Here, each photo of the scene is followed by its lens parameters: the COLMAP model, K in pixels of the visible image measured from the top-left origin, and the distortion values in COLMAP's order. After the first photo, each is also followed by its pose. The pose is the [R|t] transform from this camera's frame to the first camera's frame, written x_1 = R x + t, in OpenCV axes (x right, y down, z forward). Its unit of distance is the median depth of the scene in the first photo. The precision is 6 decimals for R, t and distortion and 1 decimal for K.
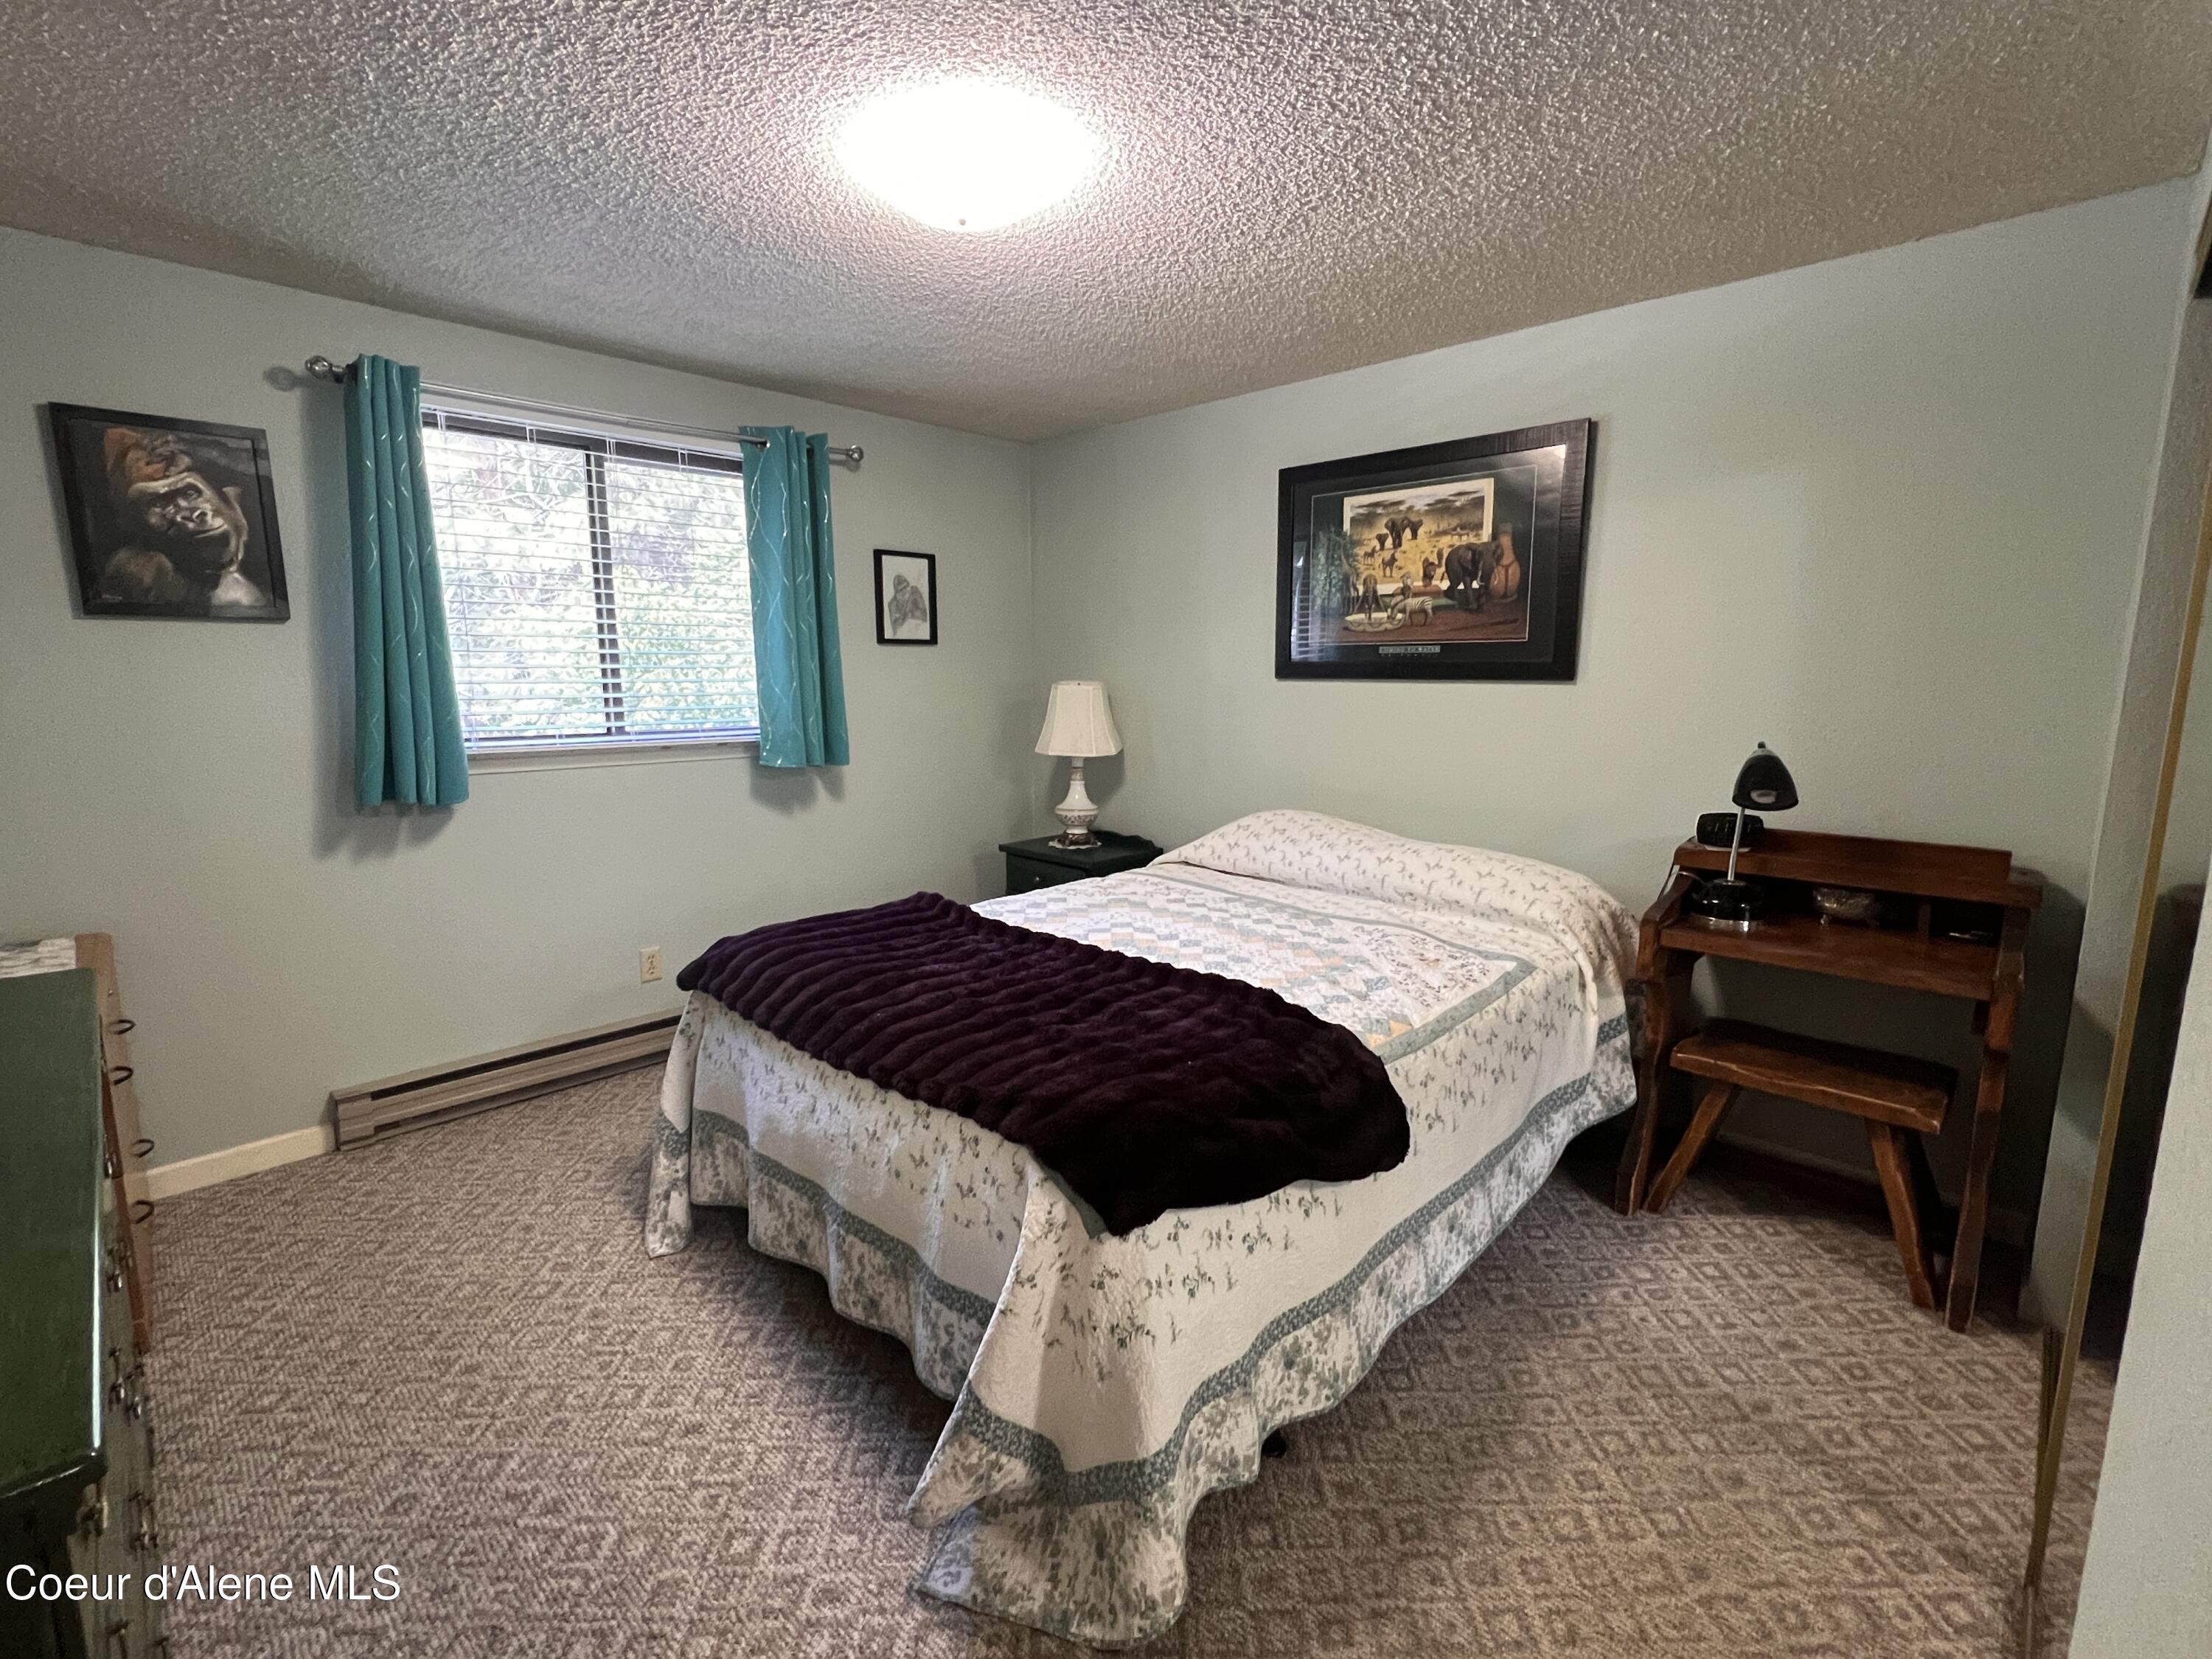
lens RADIAL K [[986.8, 0, 1097.5], [0, 986.8, 827.7], [0, 0, 1]] dist [0.001231, 0.000136]
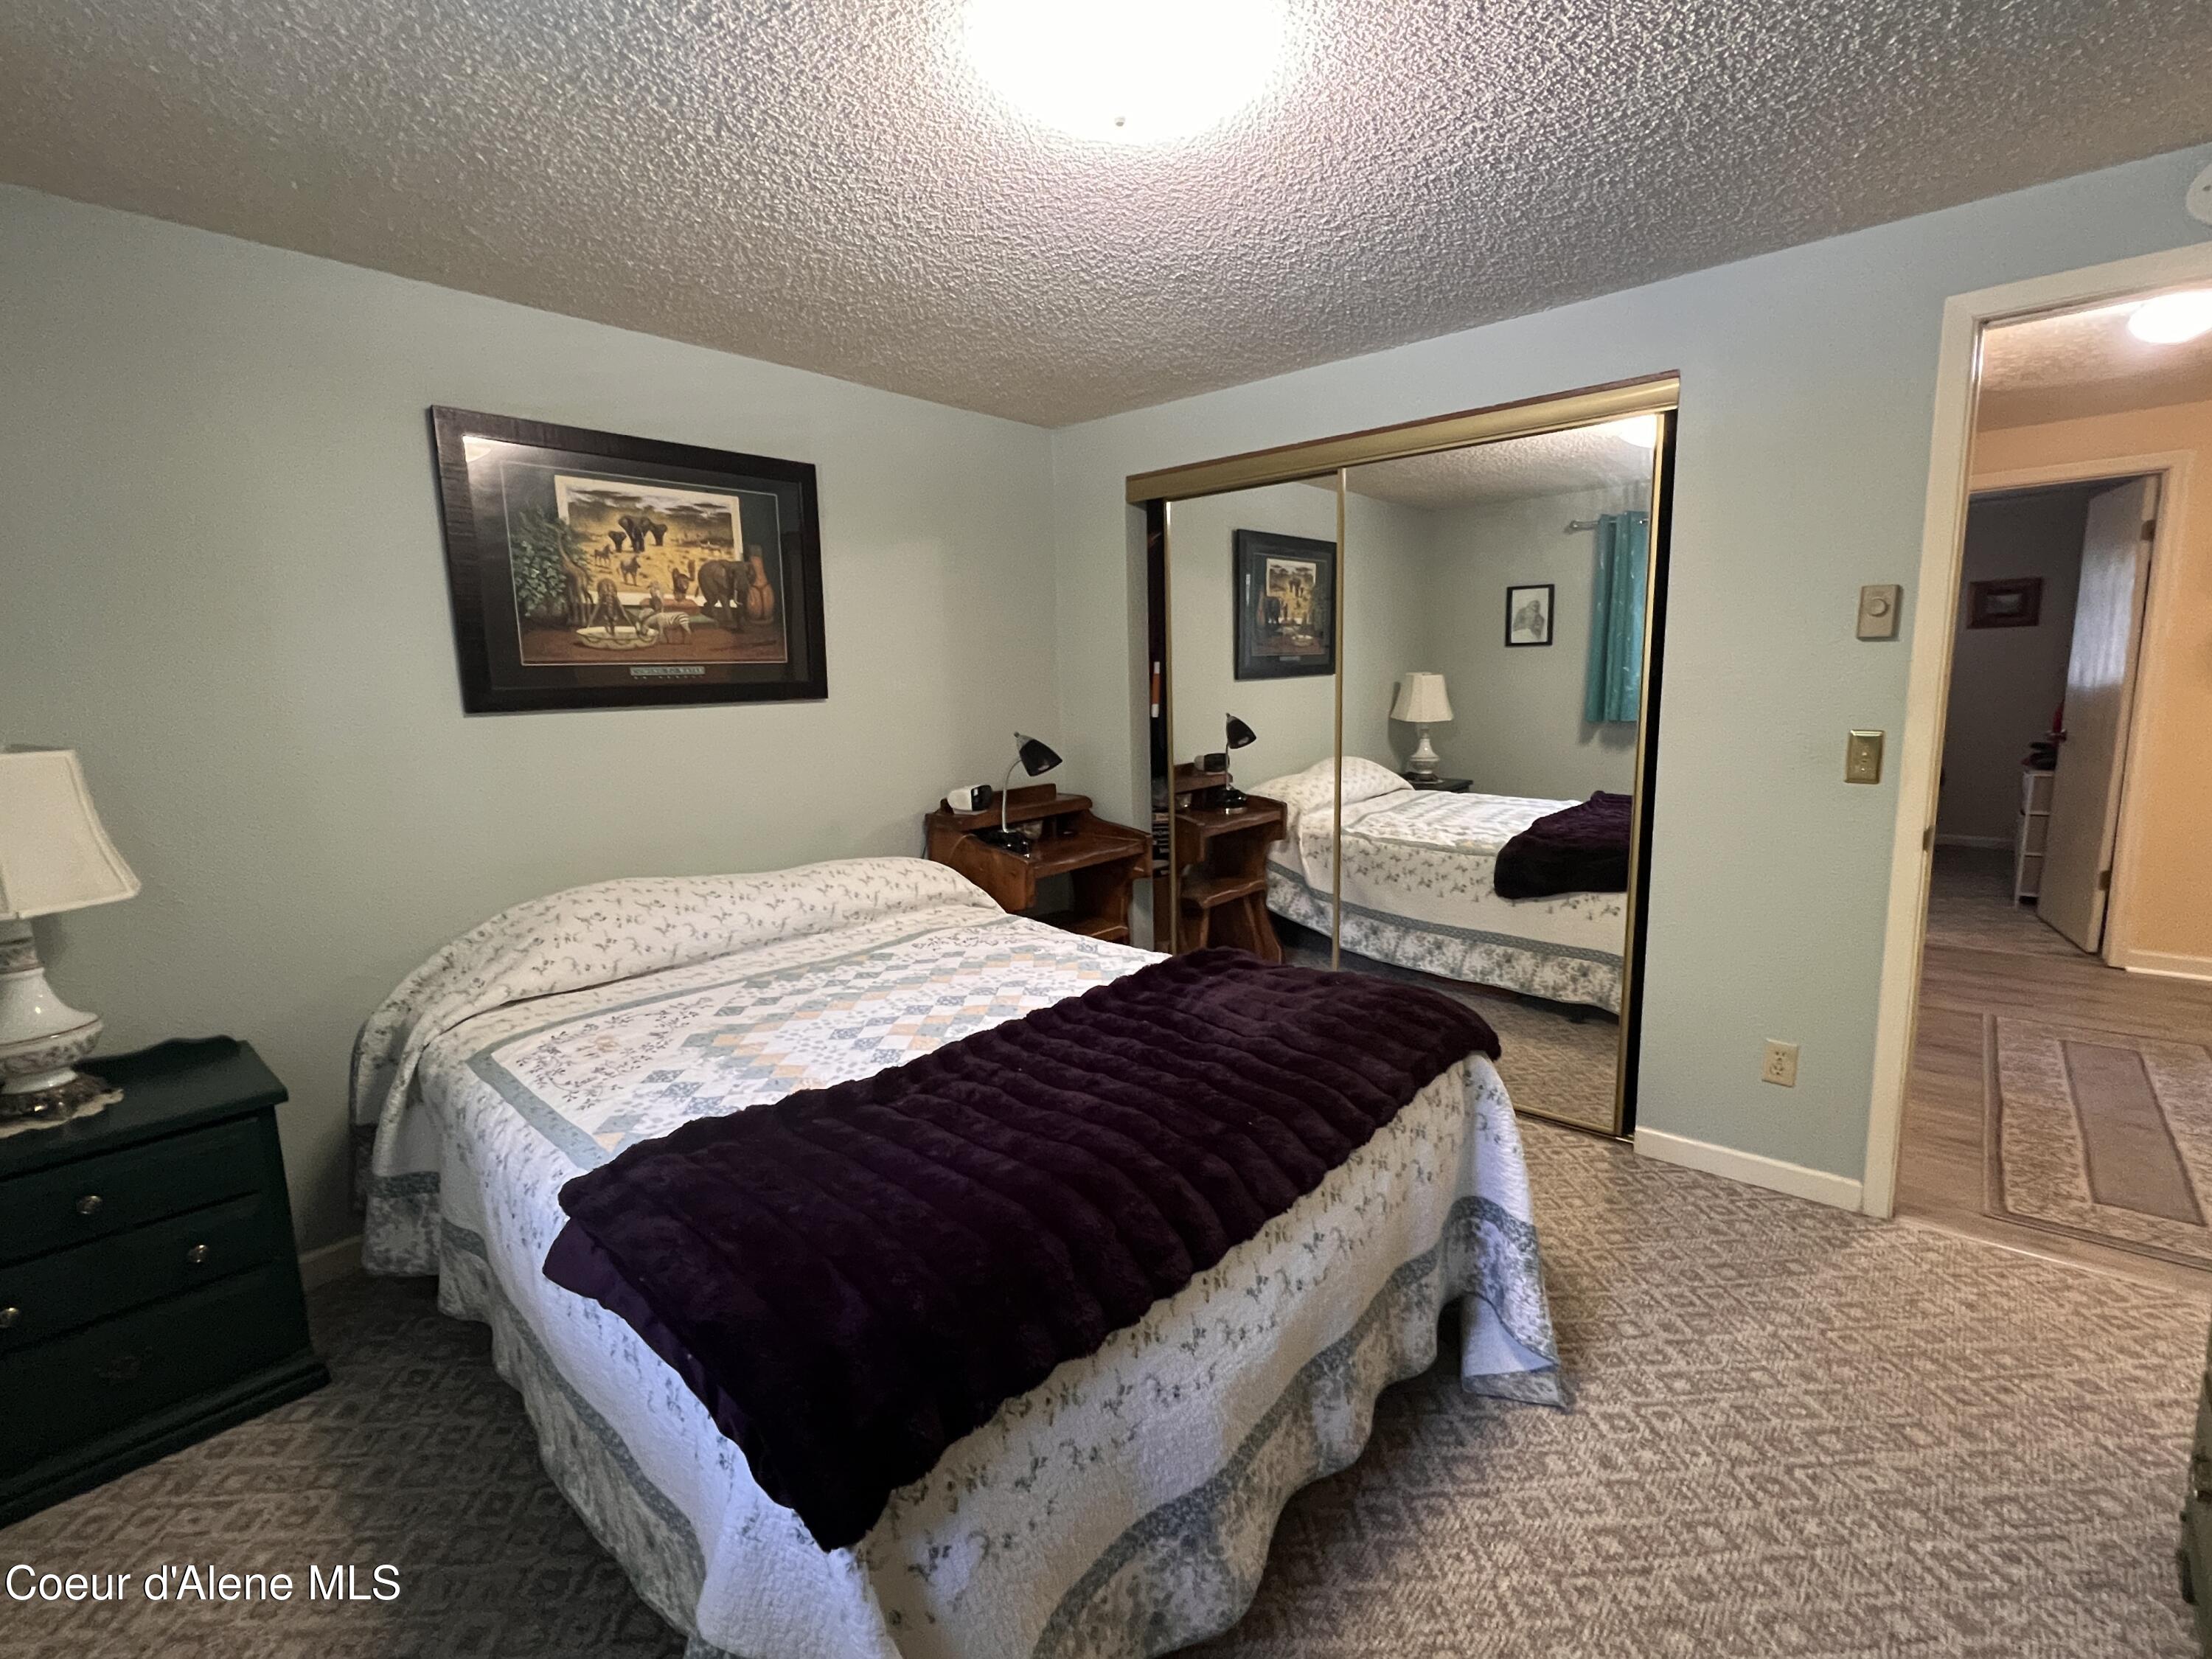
lens RADIAL K [[986.8, 0, 1096.1], [0, 986.8, 822.6], [0, 0, 1]] dist [0.001231, 0.000136]
pose [[-0.038718, -0.149775, 0.987962, -0.631448], [0.184147, 0.970700, 0.154375, -0.124175], [-0.982136, 0.187908, -0.010003, 0.714440]]
